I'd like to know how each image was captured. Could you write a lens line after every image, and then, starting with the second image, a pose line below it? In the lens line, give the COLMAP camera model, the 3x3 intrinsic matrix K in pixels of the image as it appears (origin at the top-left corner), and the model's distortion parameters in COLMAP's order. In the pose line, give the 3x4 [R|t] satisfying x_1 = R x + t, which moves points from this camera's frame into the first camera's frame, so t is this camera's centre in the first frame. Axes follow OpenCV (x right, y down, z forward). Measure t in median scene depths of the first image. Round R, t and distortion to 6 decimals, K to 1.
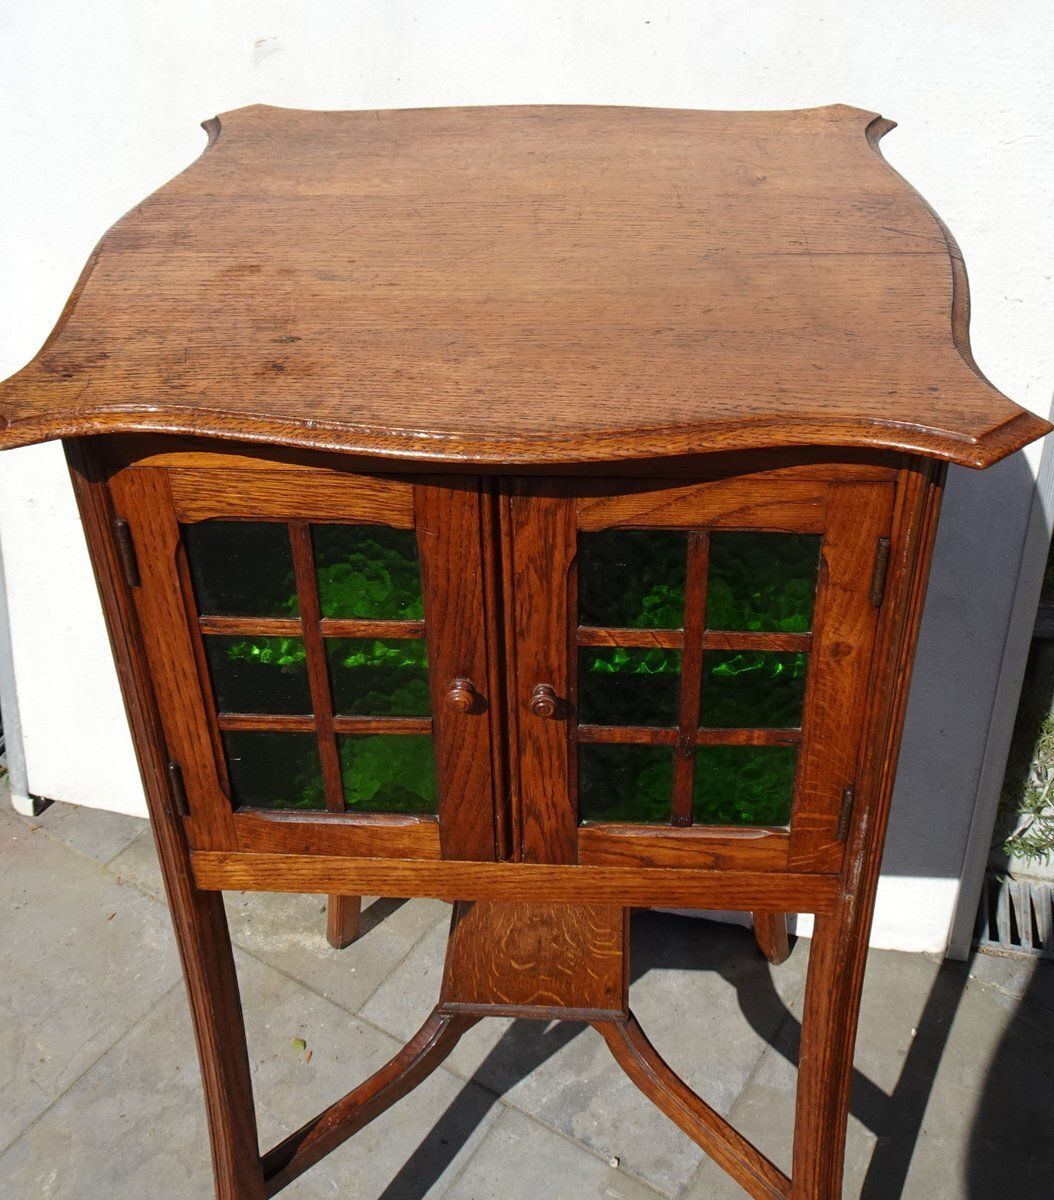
lens RADIAL K [[1410.6, 0, 522.5], [0, 1410.6, 487.6], [0, 0, 1]] dist [-0.000660, 0.000000]
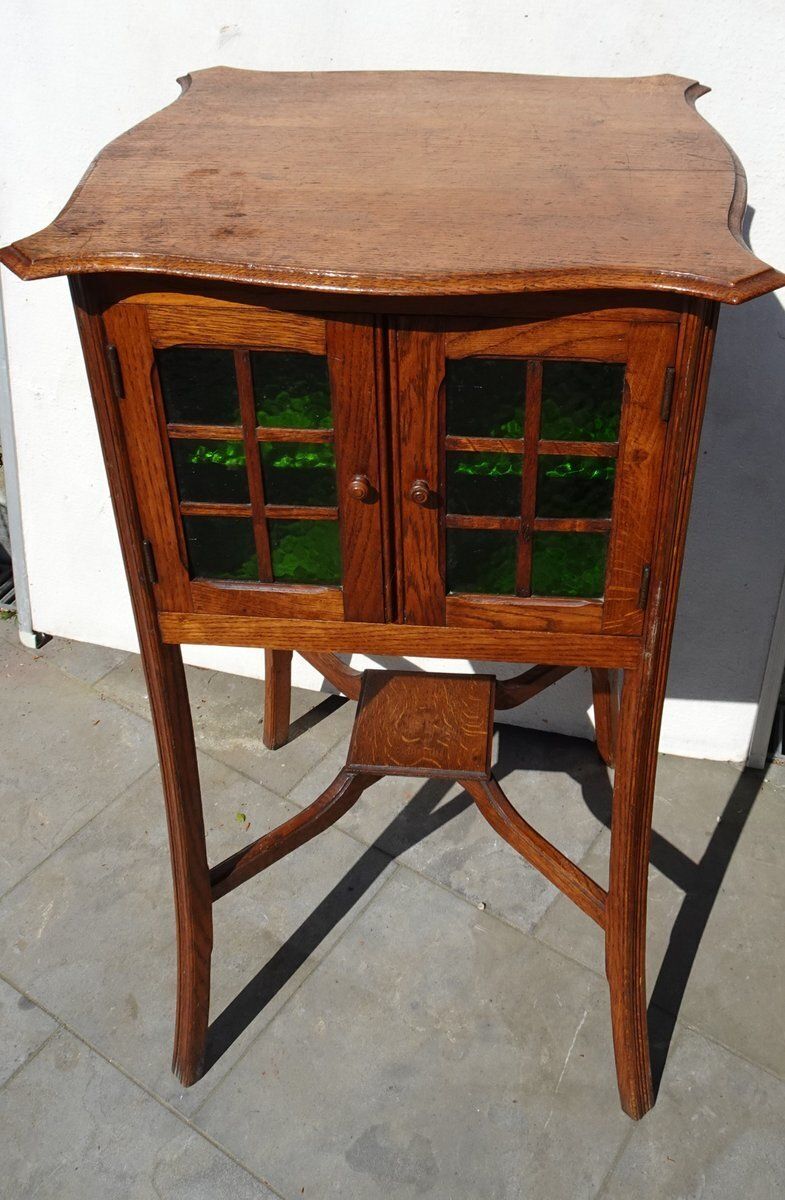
lens RADIAL K [[1178.2, 0, 427.5], [0, 1178.2, 478.0], [0, 0, 1]] dist [-0.013394, 0.000000]
pose [[0.999682, 0.022713, -0.010917, 0.030964], [-0.022472, 0.999512, 0.021685, 0.103591], [0.011404, -0.021433, 0.999705, -0.116738]]
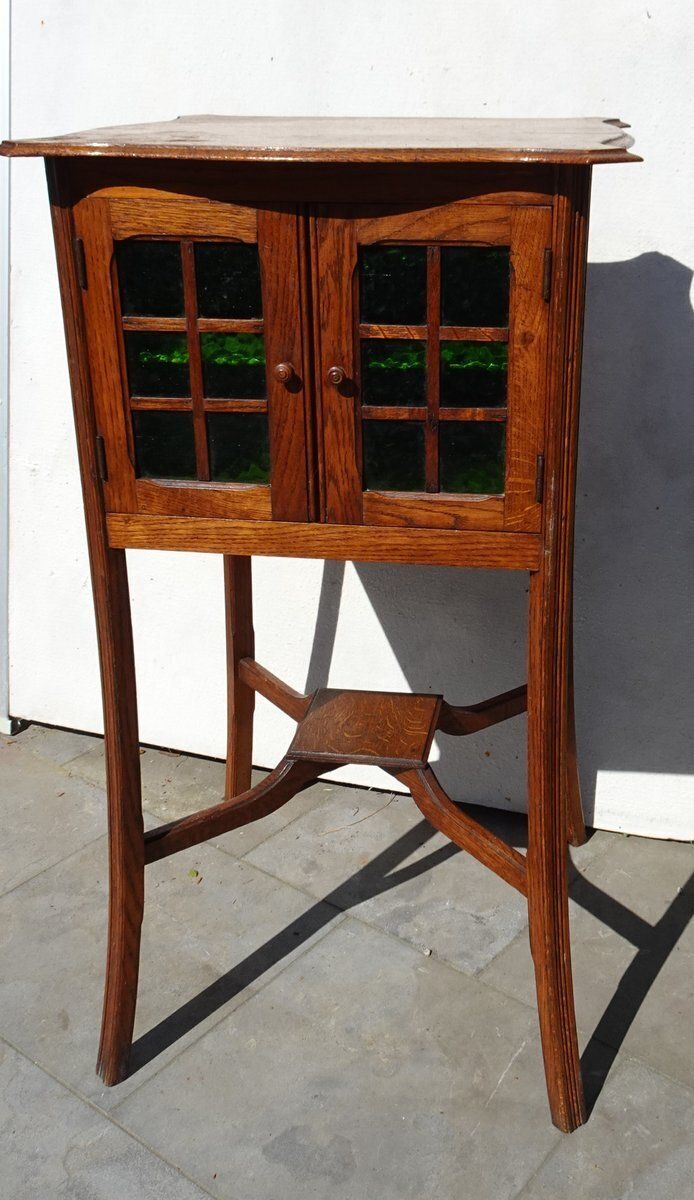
lens RADIAL K [[1253.9, 0, 408.8], [0, 1253.9, 543.7], [0, 0, 1]] dist [-0.013017, 0.000000]
pose [[0.996788, 0.045455, -0.065942, 0.174766], [-0.056332, 0.983166, -0.173813, 0.515491], [0.056932, 0.176969, 0.982568, -0.277985]]
